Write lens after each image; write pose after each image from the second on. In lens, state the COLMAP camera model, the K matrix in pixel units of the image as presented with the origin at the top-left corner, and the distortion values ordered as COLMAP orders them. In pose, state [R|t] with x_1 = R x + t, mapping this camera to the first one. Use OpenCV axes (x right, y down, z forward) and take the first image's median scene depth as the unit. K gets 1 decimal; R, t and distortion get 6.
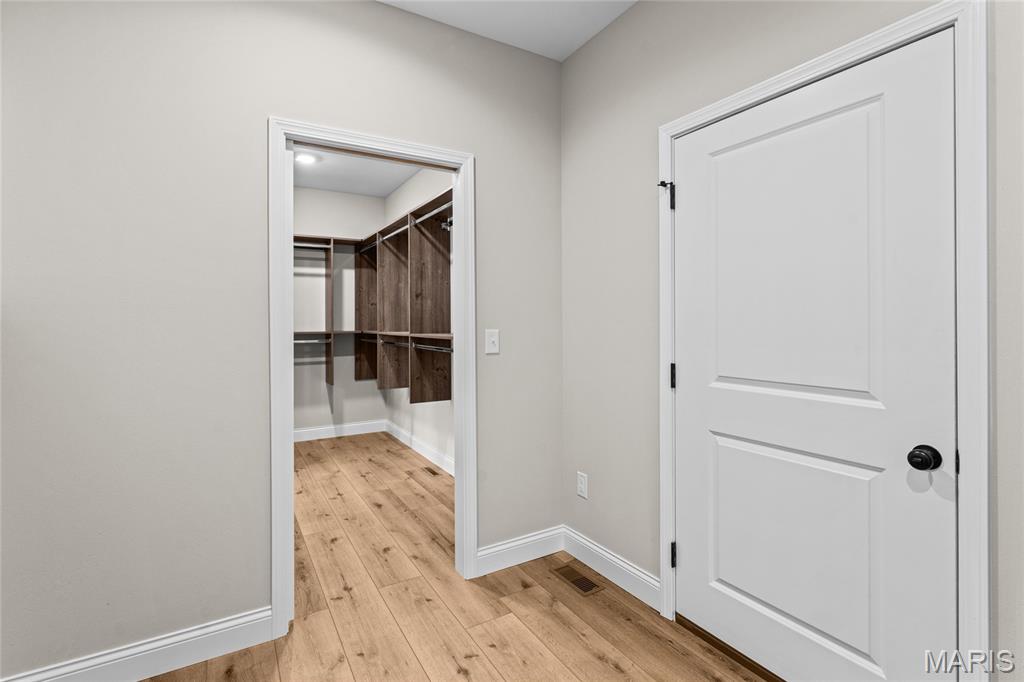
lens RADIAL K [[479.4, 0, 508.7], [0, 479.4, 317.2], [0, 0, 1]] dist [-0.000984, 0.000798]
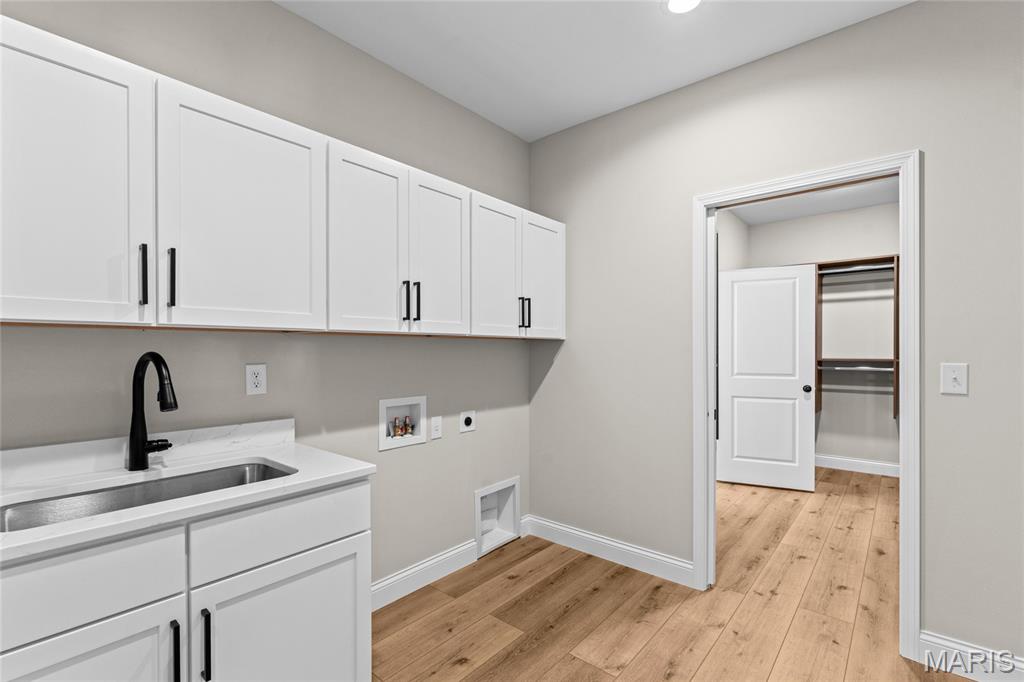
lens RADIAL K [[456.2, 0, 514.9], [0, 456.2, 348.0], [0, 0, 1]] dist [-0.000257, 0.000581]
pose [[0.332696, 0.002421, -0.943031, 0.430173], [0.012147, 0.999903, 0.006852, -0.012299], [0.942956, -0.013734, 0.332634, 0.087939]]
